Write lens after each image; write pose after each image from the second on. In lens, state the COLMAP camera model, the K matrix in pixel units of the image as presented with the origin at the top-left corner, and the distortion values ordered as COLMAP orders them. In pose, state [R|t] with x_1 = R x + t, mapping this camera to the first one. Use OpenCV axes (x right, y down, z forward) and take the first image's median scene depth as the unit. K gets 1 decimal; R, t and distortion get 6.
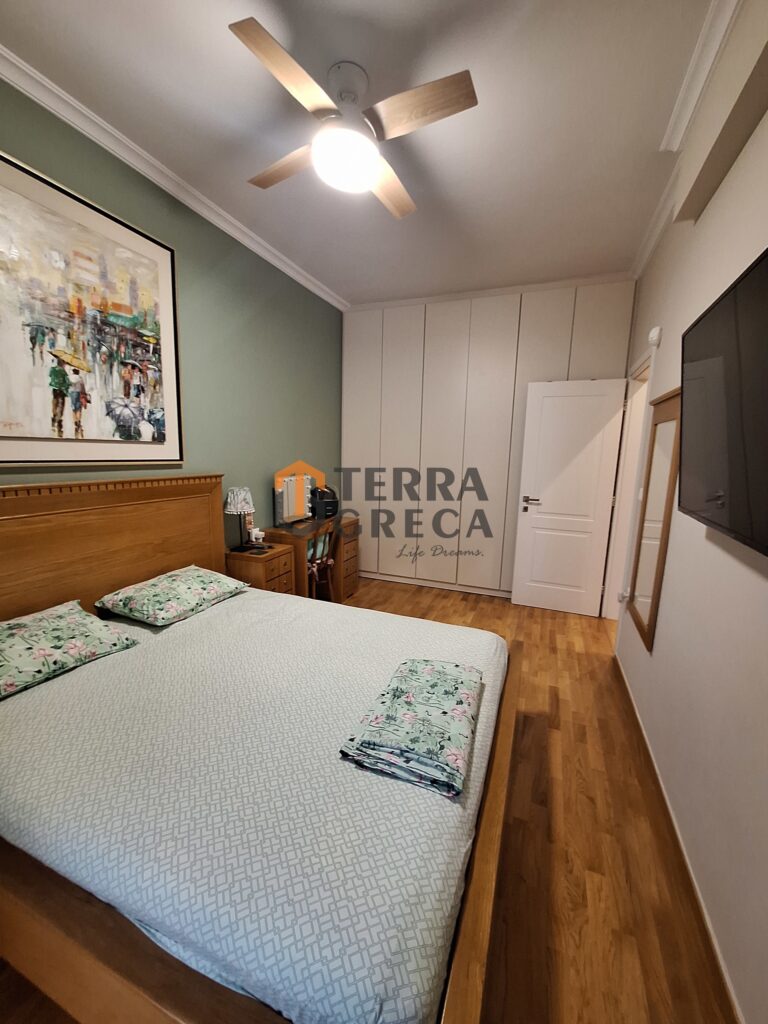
lens RADIAL K [[401.4, 0, 386.1], [0, 401.4, 519.1], [0, 0, 1]] dist [-0.010372, 0.002007]
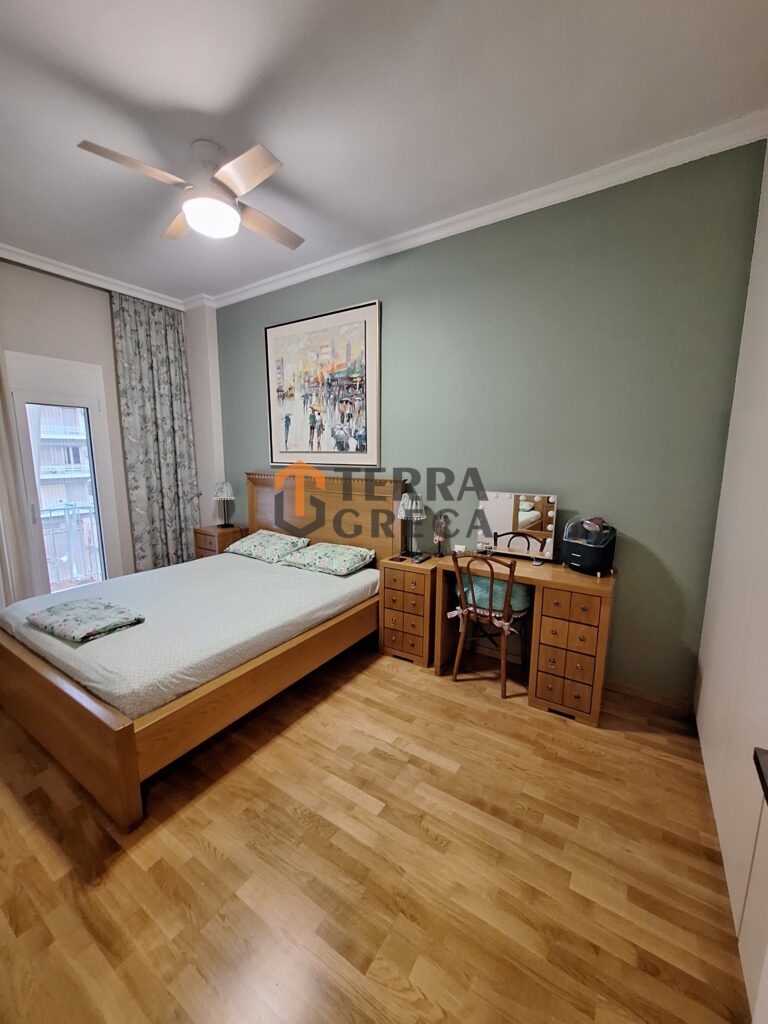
lens RADIAL K [[401.4, 0, 386.1], [0, 401.4, 519.1], [0, 0, 1]] dist [-0.010372, 0.002007]
pose [[-0.189731, 0.132639, -0.972836, 0.894284], [-0.172505, 0.970917, 0.166021, -0.239967], [0.966563, 0.199318, -0.161332, 1.533014]]
